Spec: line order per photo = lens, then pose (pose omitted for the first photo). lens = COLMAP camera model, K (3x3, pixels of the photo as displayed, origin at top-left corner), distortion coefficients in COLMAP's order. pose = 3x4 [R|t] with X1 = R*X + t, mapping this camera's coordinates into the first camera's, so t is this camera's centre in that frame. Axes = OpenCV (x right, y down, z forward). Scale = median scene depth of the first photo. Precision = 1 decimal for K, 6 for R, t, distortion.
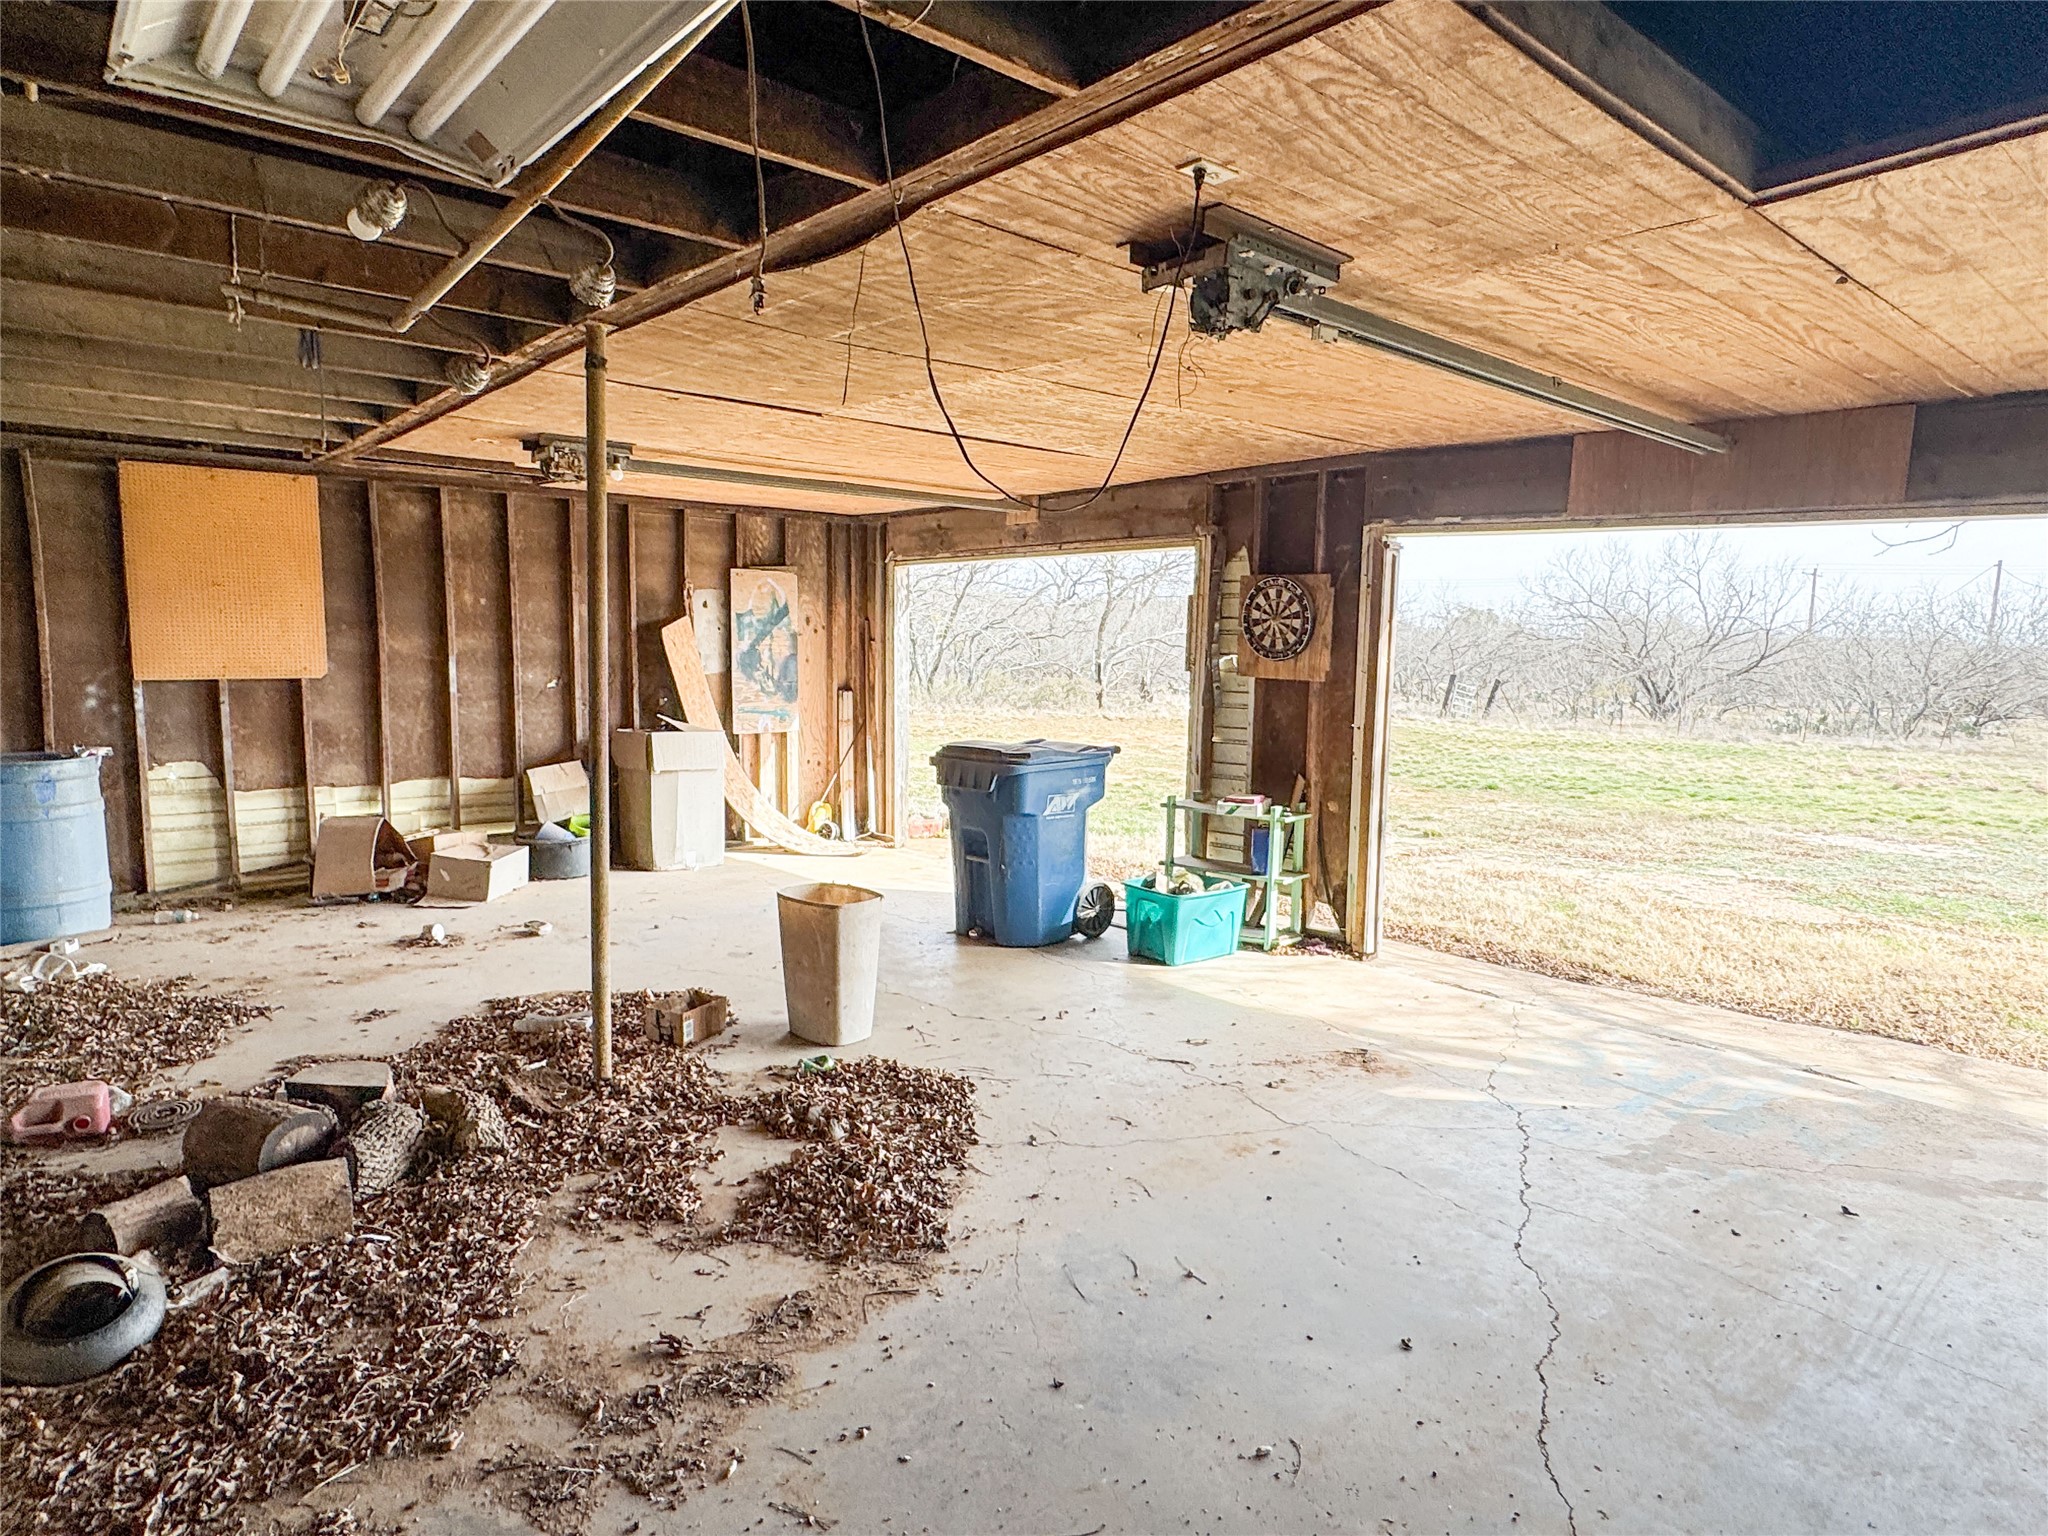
lens RADIAL K [[1233.4, 0, 1031.4], [0, 1233.4, 777.1], [0, 0, 1]] dist [-0.014342, 0.002413]
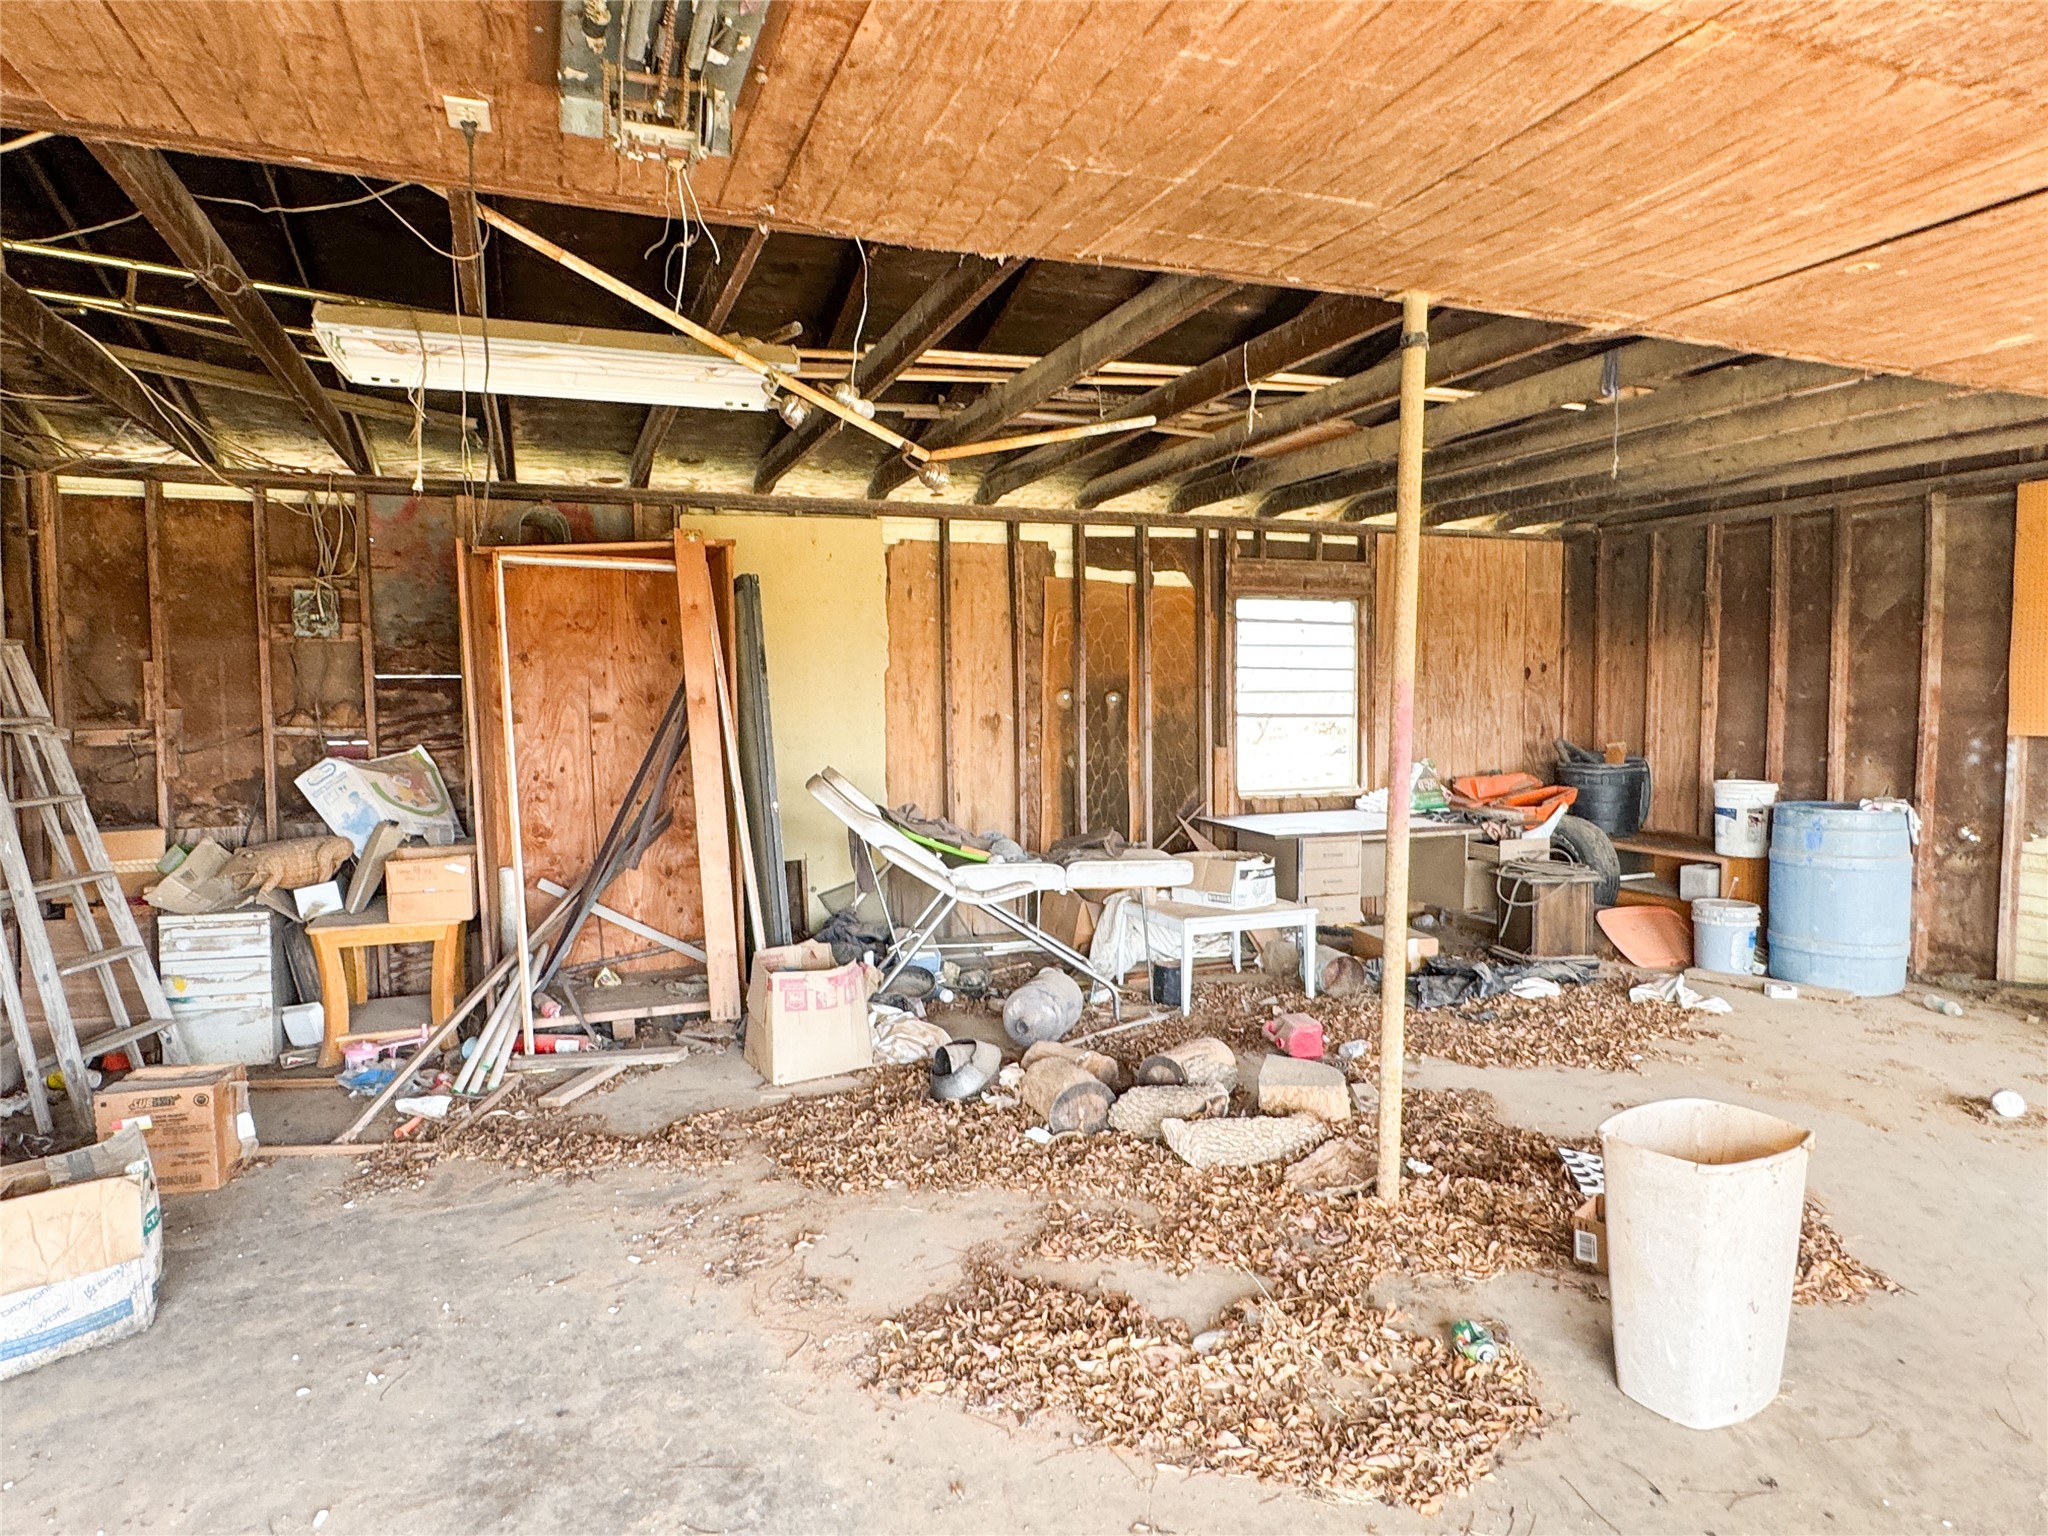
lens RADIAL K [[1233.4, 0, 1013.9], [0, 1233.4, 774.3], [0, 0, 1]] dist [-0.014342, 0.002413]
pose [[-0.344948, 0.051181, -0.937225, 0.544448], [-0.101758, 0.990588, 0.091547, -0.099890], [0.933090, 0.126949, -0.336494, 1.077482]]
